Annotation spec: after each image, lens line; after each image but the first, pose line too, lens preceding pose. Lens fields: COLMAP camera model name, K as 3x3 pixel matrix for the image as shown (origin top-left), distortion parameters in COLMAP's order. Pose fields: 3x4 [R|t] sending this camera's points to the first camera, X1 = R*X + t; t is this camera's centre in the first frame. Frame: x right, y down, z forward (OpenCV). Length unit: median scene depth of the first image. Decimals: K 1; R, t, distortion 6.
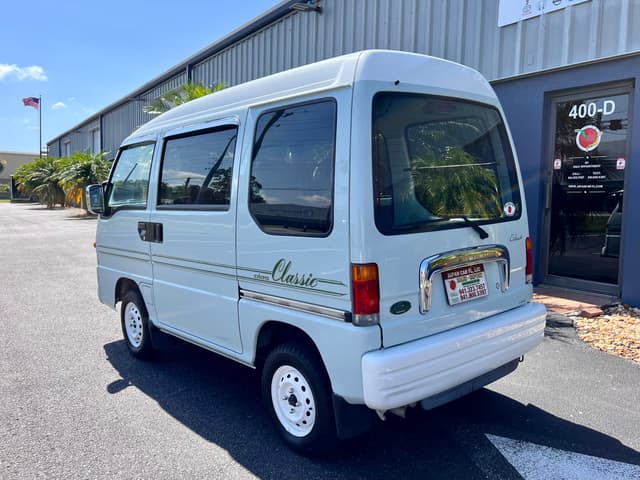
lens RADIAL K [[534.9, 0, 322.9], [0, 534.9, 229.4], [0, 0, 1]] dist [0.027735, -0.008069]
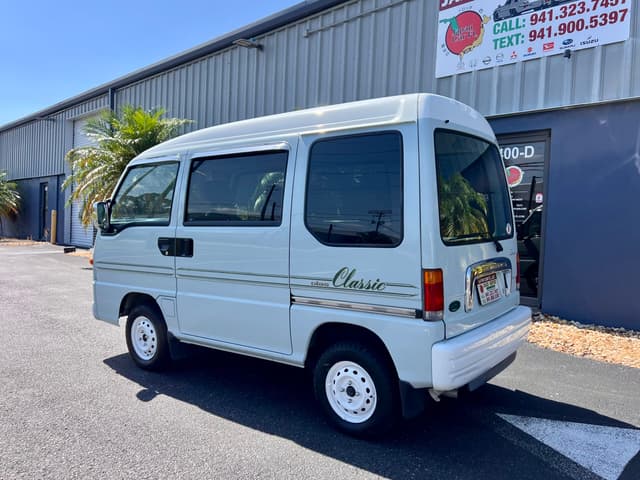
lens RADIAL K [[514.0, 0, 330.7], [0, 514.0, 242.0], [0, 0, 1]] dist [0.026044, -0.012671]
pose [[0.976712, 0.011972, 0.214222, -0.316458], [-0.005454, 0.999505, -0.030990, 0.032368], [-0.214487, 0.029100, 0.976293, -0.067516]]
